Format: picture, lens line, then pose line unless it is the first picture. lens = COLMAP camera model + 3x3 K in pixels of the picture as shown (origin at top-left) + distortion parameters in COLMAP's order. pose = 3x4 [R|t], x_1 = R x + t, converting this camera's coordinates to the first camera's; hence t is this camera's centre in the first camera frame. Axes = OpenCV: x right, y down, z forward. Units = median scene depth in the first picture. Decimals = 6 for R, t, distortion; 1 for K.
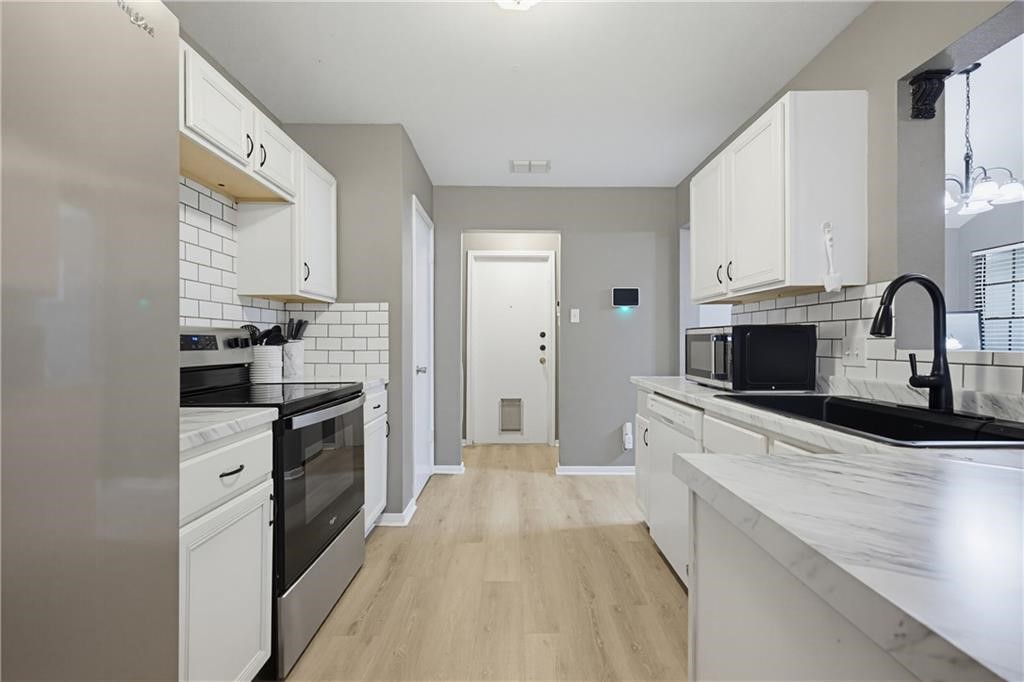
lens RADIAL K [[426.9, 0, 509.9], [0, 426.9, 338.2], [0, 0, 1]] dist [0.001623, 0.000071]
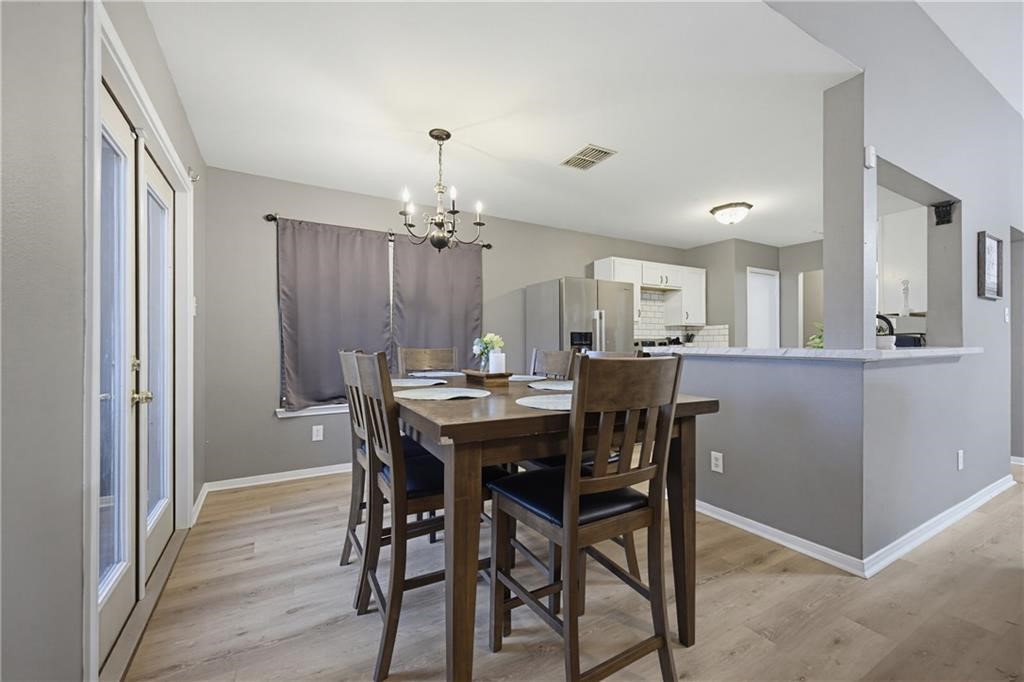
lens RADIAL K [[426.9, 0, 513.2], [0, 426.9, 340.9], [0, 0, 1]] dist [0.001623, 0.000071]
pose [[0.491548, -0.009269, -0.870801, 1.047512], [0.009313, 0.999942, -0.005387, -0.002158], [0.870801, -0.005461, 0.491606, -0.979166]]
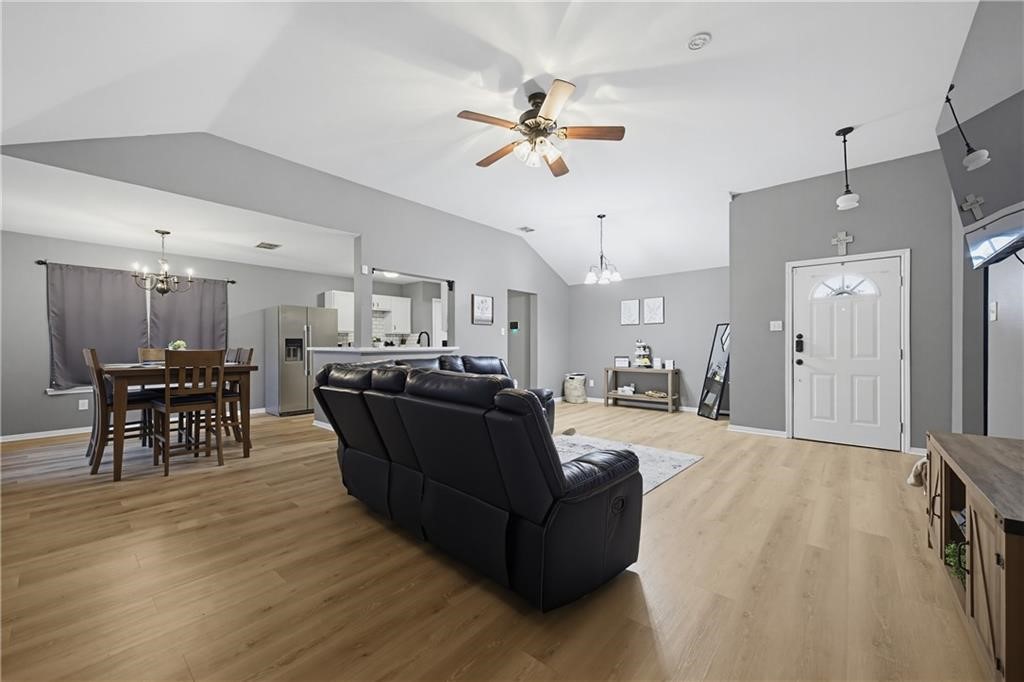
lens RADIAL K [[396.9, 0, 514.3], [0, 396.9, 344.5], [0, 0, 1]] dist [-0.001086, -0.000255]
pose [[0.758953, -0.007459, -0.651102, 2.404299], [0.010651, 0.999943, 0.000960, 0.008567], [0.651058, -0.007664, 0.758989, -0.948851]]
